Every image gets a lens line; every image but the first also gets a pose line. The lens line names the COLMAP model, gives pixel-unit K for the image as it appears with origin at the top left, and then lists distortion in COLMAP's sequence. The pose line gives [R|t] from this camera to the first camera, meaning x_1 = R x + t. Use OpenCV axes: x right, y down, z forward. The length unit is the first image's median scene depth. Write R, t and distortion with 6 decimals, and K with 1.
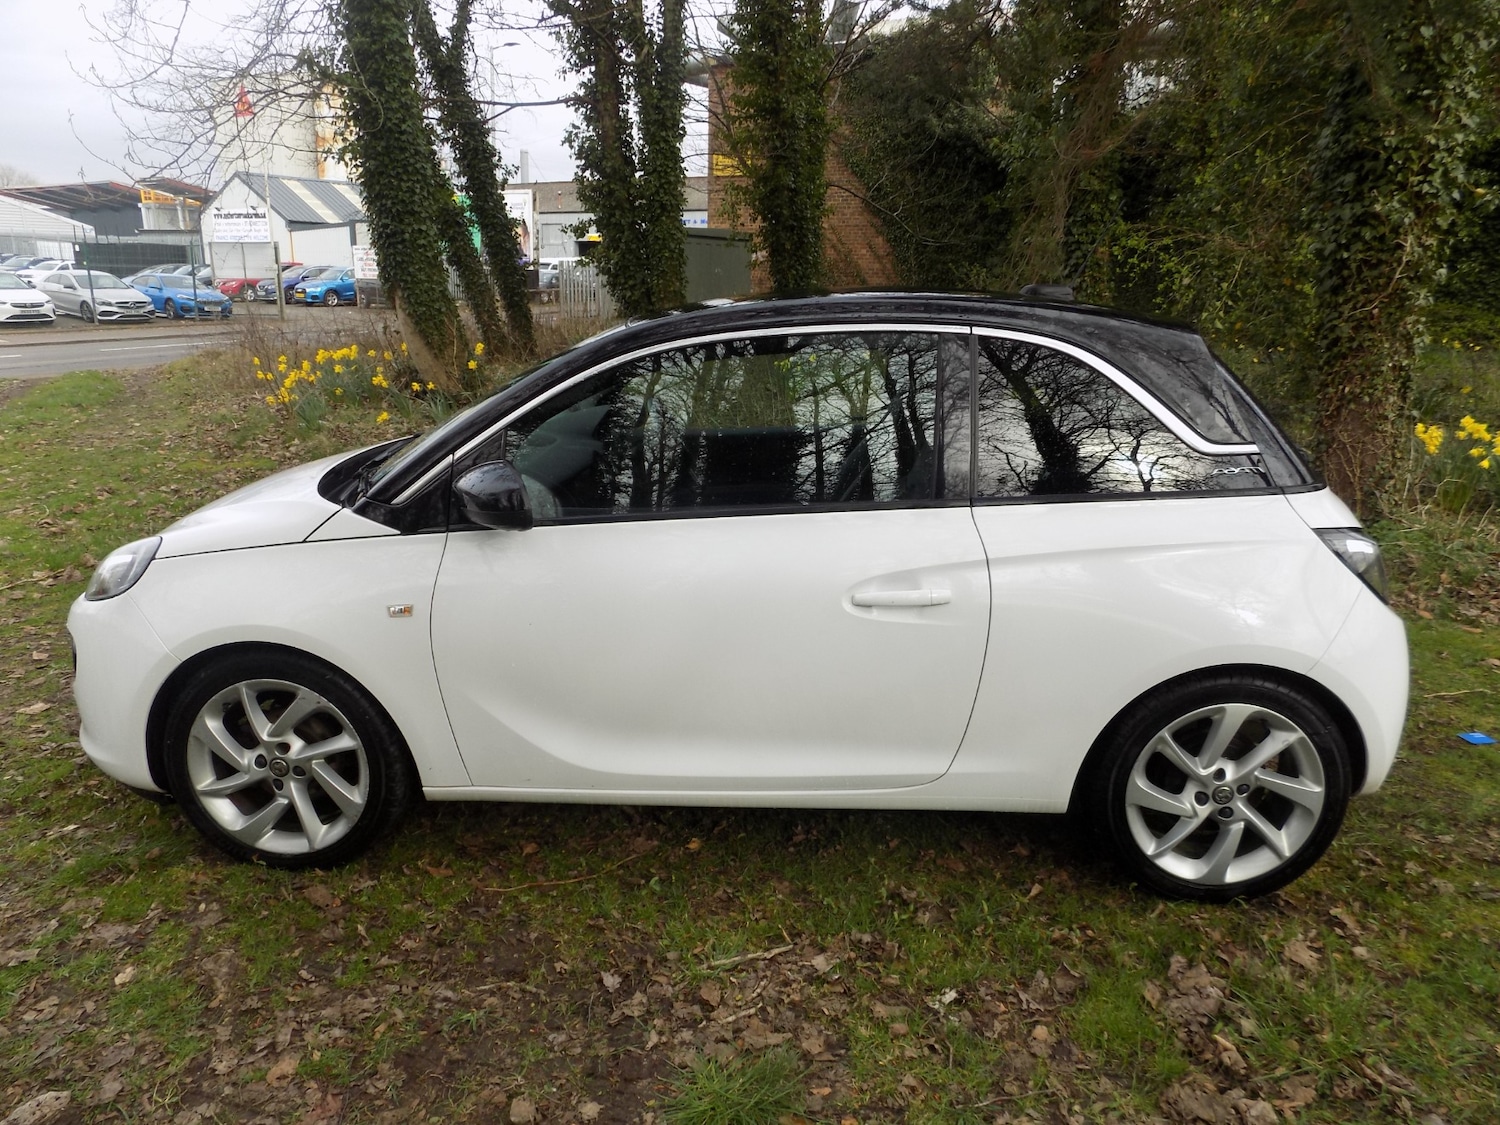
lens RADIAL K [[1020.2, 0, 753.8], [0, 1020.2, 576.2], [0, 0, 1]] dist [-0.072896, 0.075373]
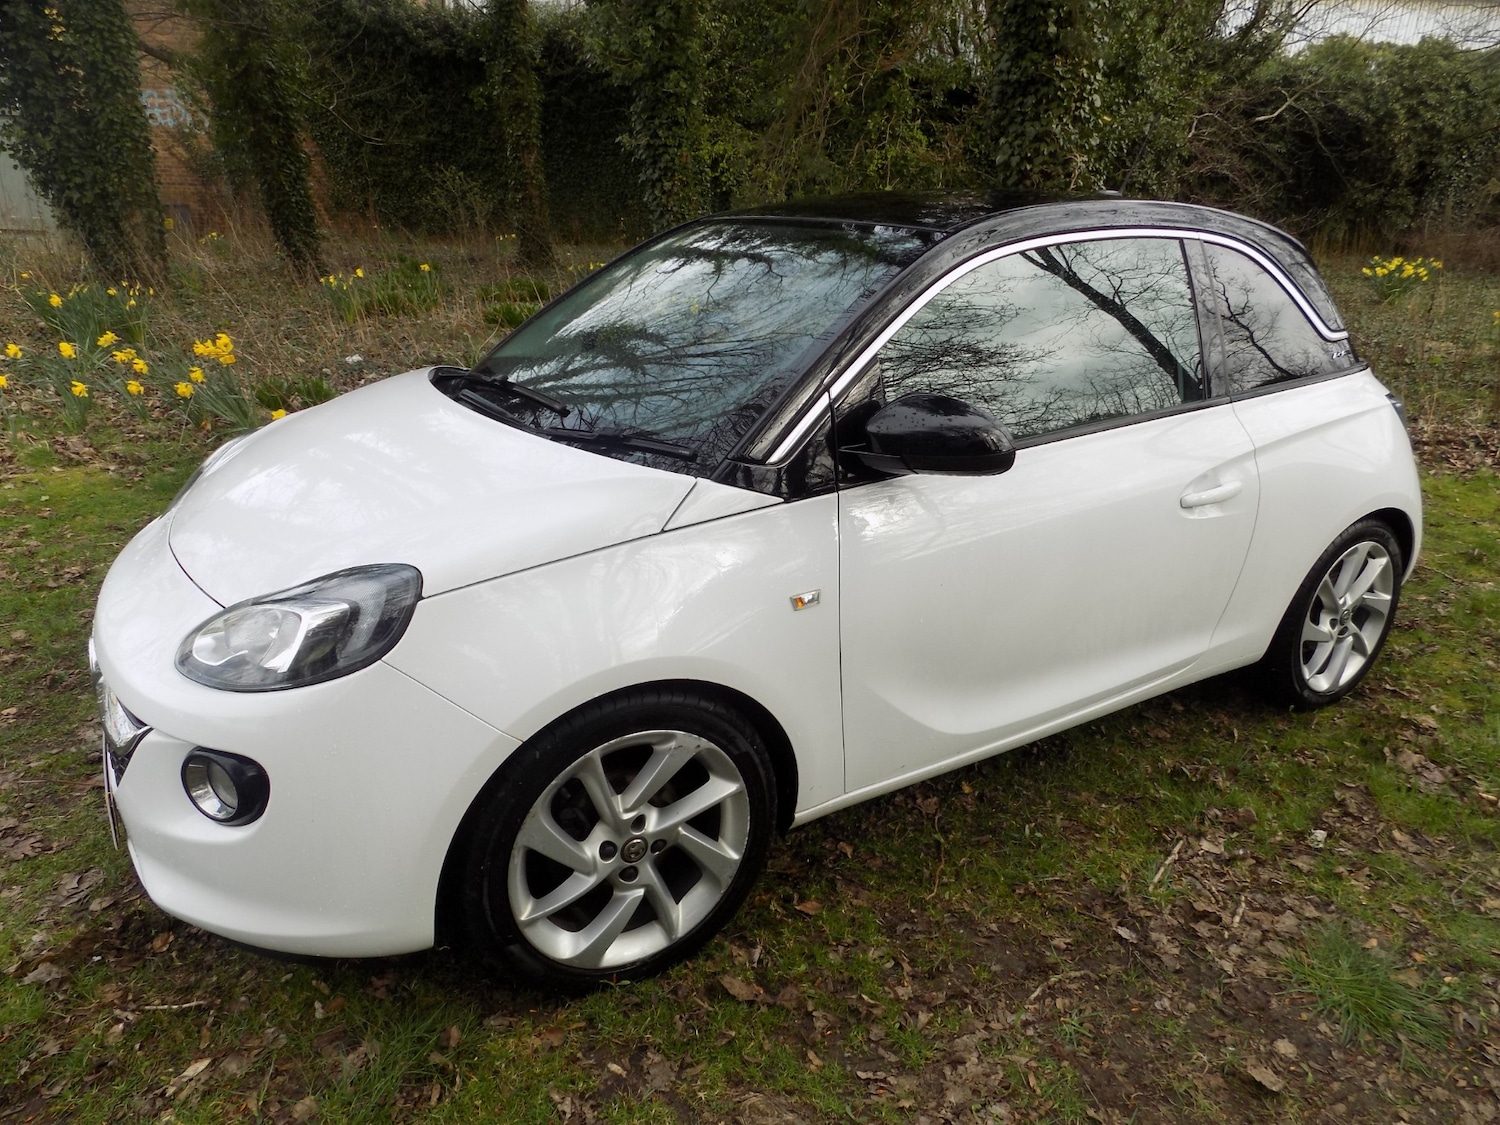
lens RADIAL K [[1020.2, 0, 742.6], [0, 1020.2, 572.9], [0, 0, 1]] dist [-0.072896, 0.075373]
pose [[0.828889, -0.181095, 0.529290, -0.567132], [0.137669, 0.983088, 0.120767, -0.062110], [-0.542209, -0.027235, 0.839802, 0.263680]]
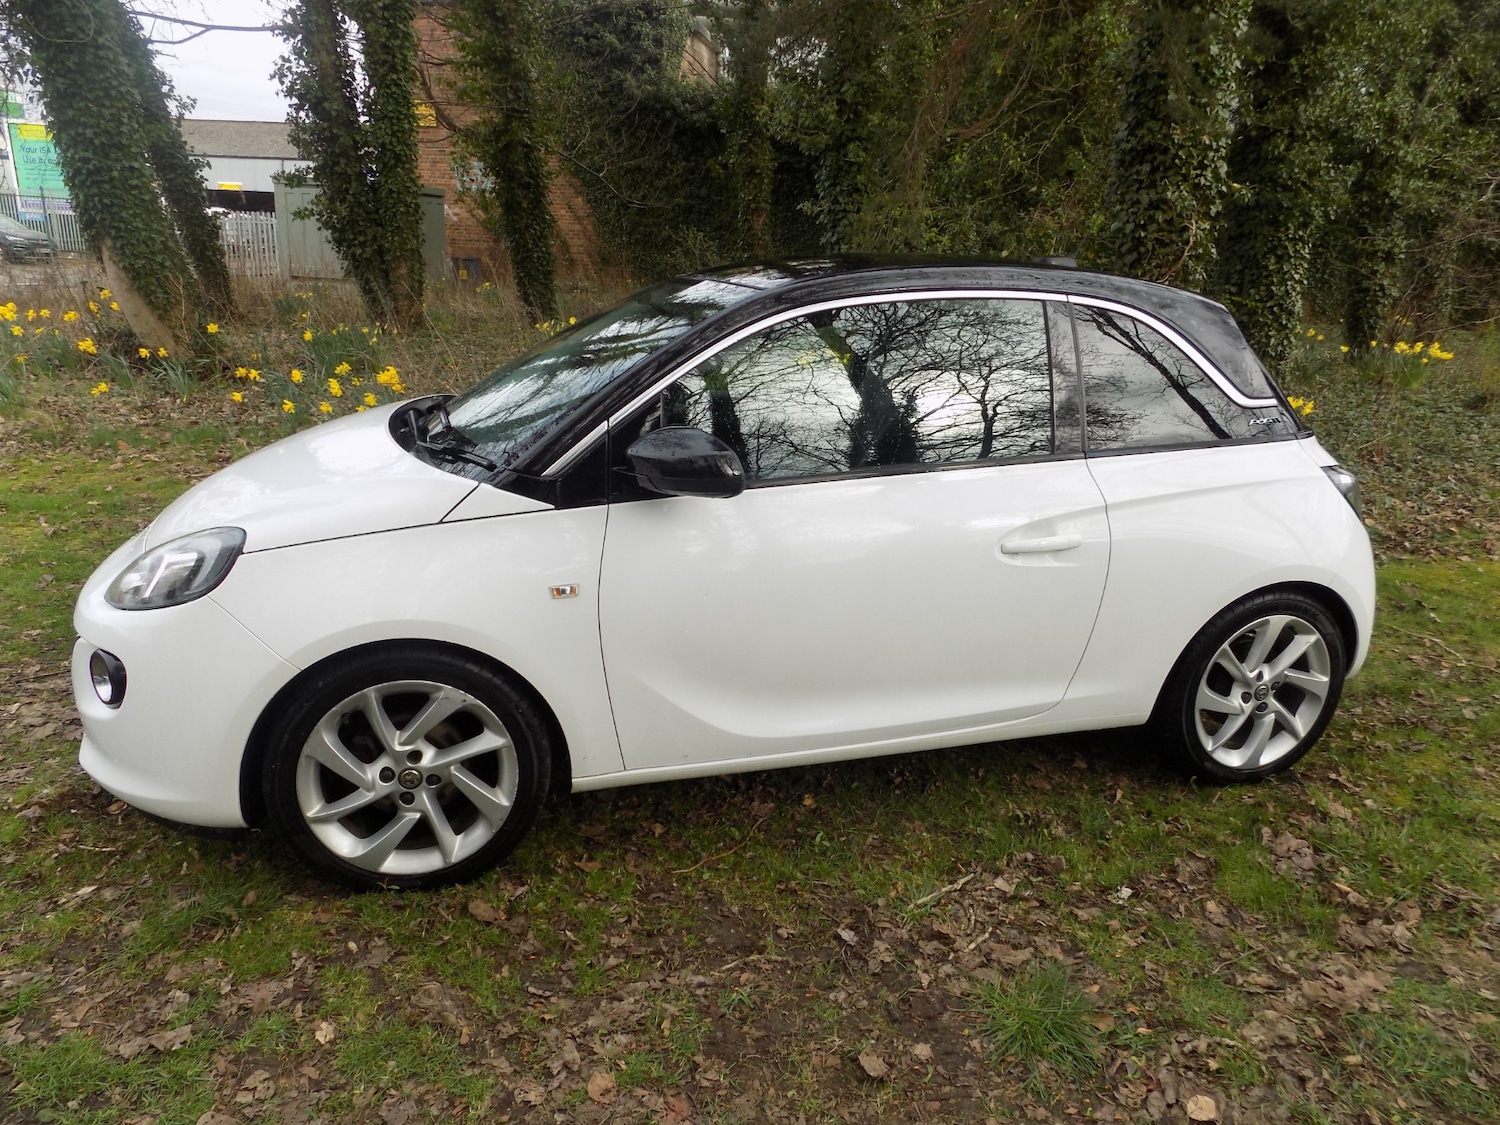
lens RADIAL K [[1020.2, 0, 747.3], [0, 1020.2, 576.8], [0, 0, 1]] dist [-0.072896, 0.075373]
pose [[0.946652, -0.072393, 0.314021, -0.342878], [0.061368, 0.997106, 0.044866, -0.007851], [-0.316360, -0.023202, 0.948355, 0.045316]]
